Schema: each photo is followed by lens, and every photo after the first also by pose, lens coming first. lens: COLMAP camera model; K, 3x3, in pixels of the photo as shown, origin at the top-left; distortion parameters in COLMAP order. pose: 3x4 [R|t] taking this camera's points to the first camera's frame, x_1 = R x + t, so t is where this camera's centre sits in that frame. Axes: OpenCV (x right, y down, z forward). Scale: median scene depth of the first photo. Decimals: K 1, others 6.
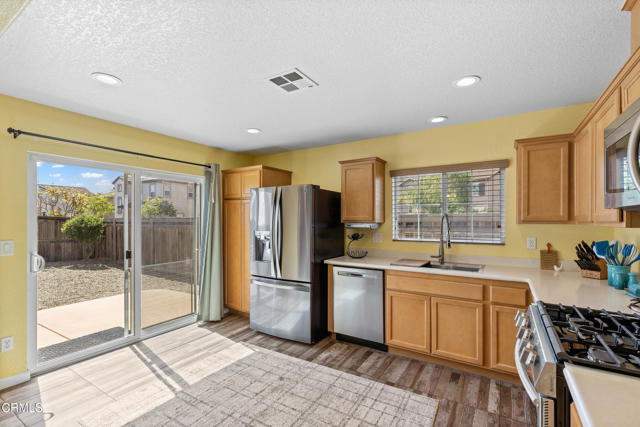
lens RADIAL K [[292.3, 0, 328.3], [0, 292.3, 221.2], [0, 0, 1]] dist [0.010221, -0.001309]
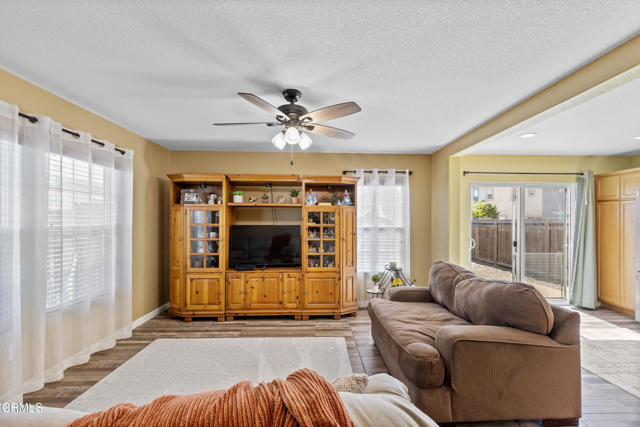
lens RADIAL K [[292.3, 0, 325.6], [0, 292.3, 220.0], [0, 0, 1]] dist [0.010221, -0.001309]
pose [[0.549287, 0.000514, -0.835634, 0.009073], [-0.011496, 0.999910, -0.006942, 0.014612], [0.835555, 0.013420, 0.549243, -0.468372]]
